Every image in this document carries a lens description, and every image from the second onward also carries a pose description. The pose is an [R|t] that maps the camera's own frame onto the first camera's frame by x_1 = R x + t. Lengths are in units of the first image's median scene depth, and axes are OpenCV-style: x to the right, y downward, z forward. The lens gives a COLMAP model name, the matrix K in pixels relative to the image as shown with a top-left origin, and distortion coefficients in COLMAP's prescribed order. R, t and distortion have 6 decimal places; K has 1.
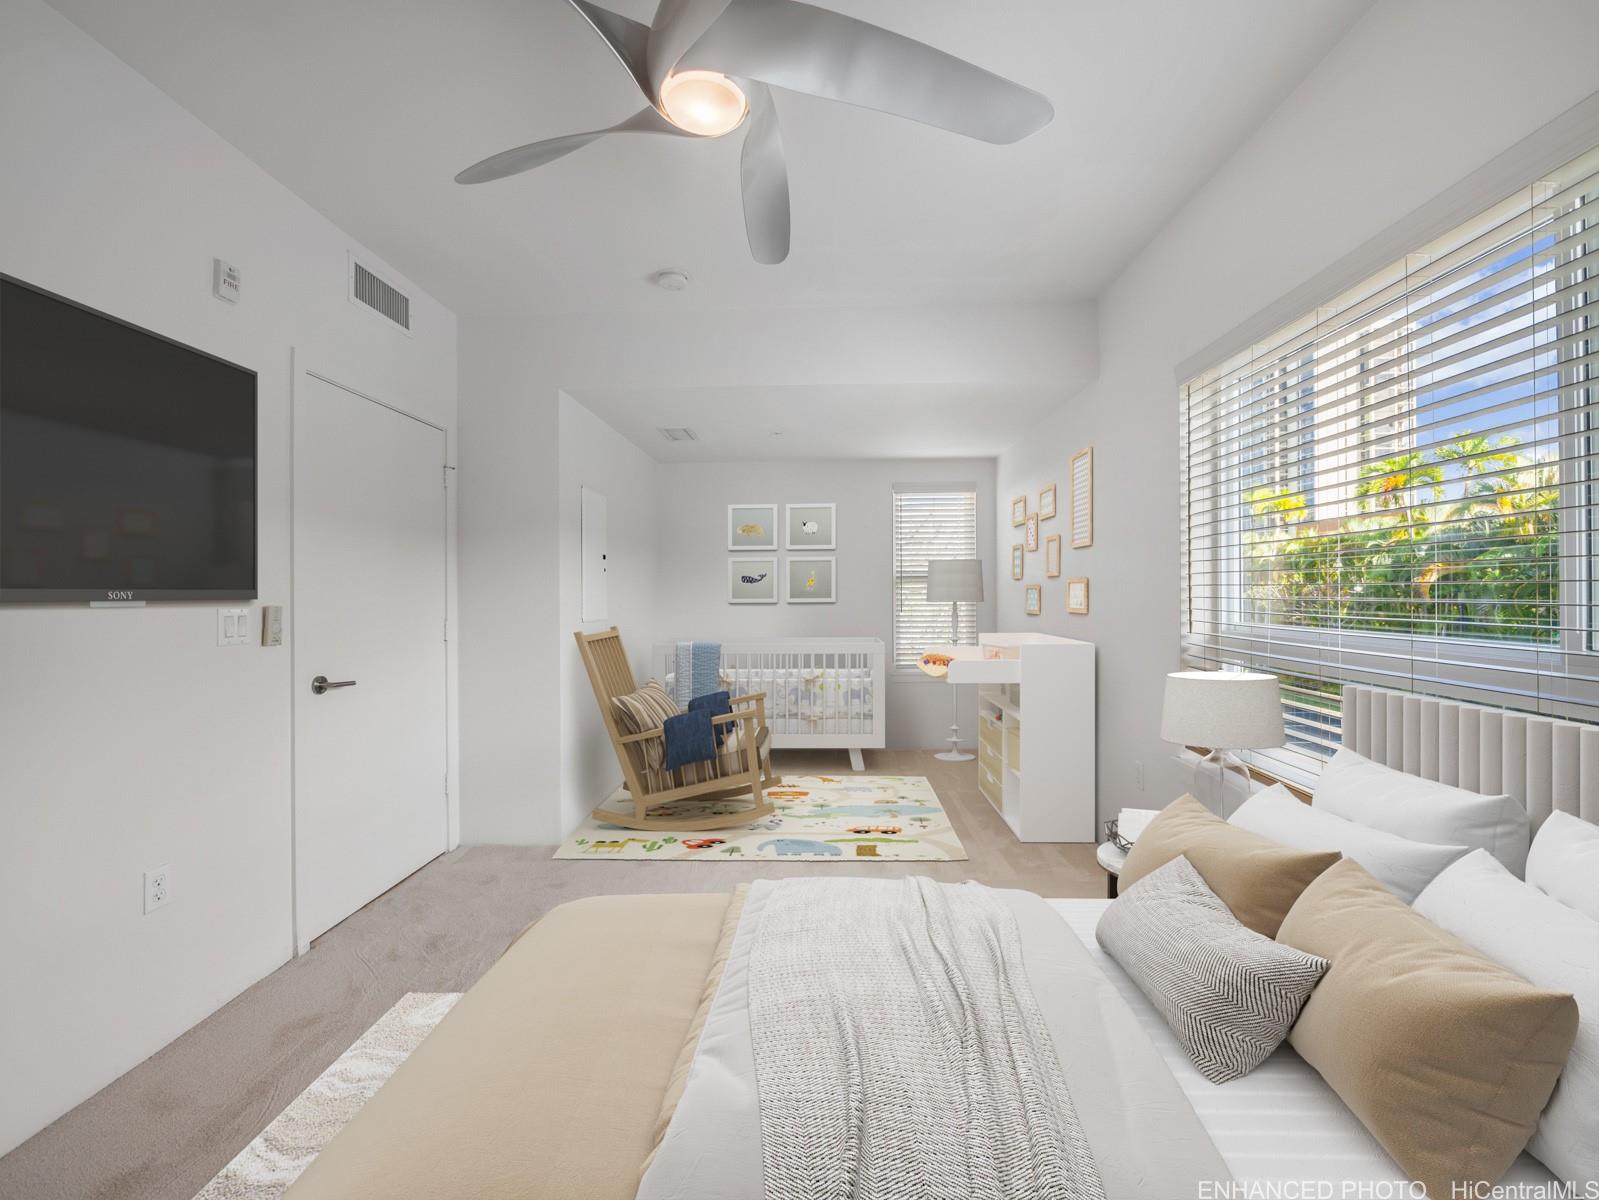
lens RADIAL K [[674.6, 0, 799.5], [0, 674.6, 600.0], [0, 0, 1]] dist [0.013534, -0.000158]
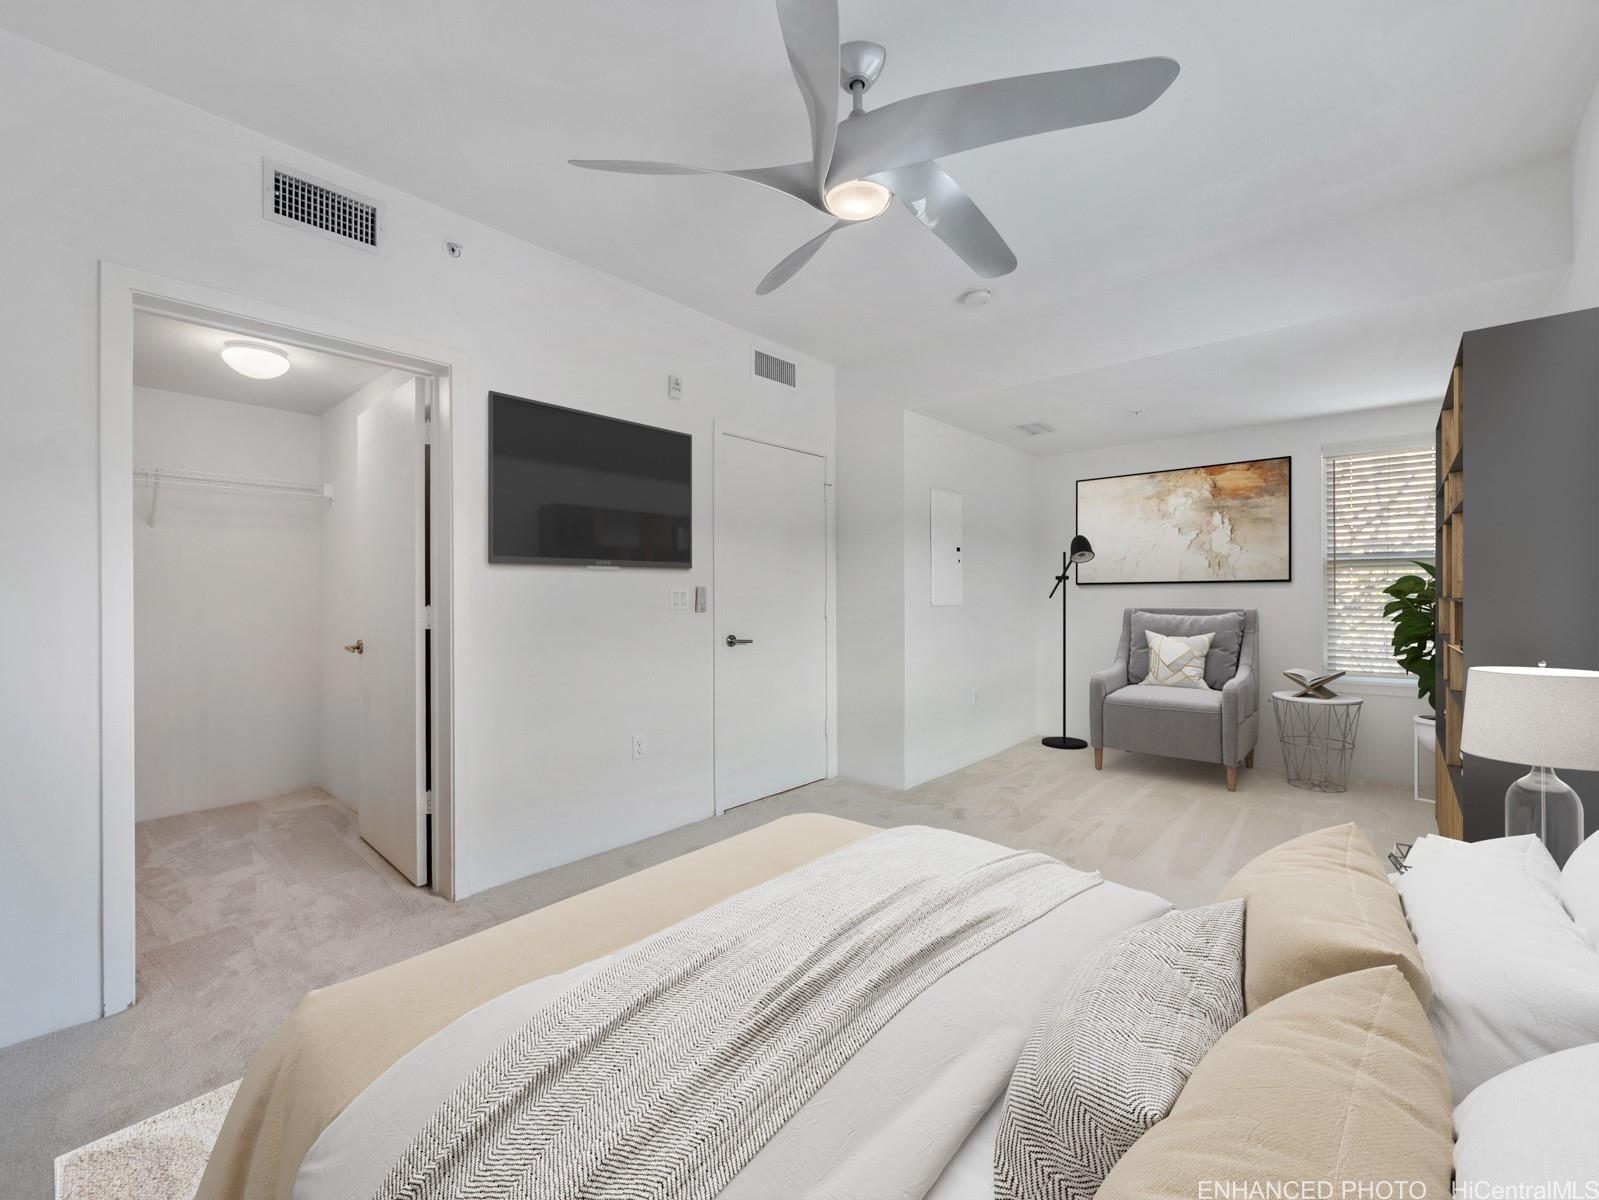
lens RADIAL K [[674.6, 0, 799.5], [0, 674.6, 600.0], [0, 0, 1]] dist [0.013534, -0.000158]
pose [[0.779081, 0.007070, -0.626883, 0.336928], [-0.006237, 0.999974, 0.003526, 0.029209], [0.626892, 0.001163, 0.779106, -0.061265]]
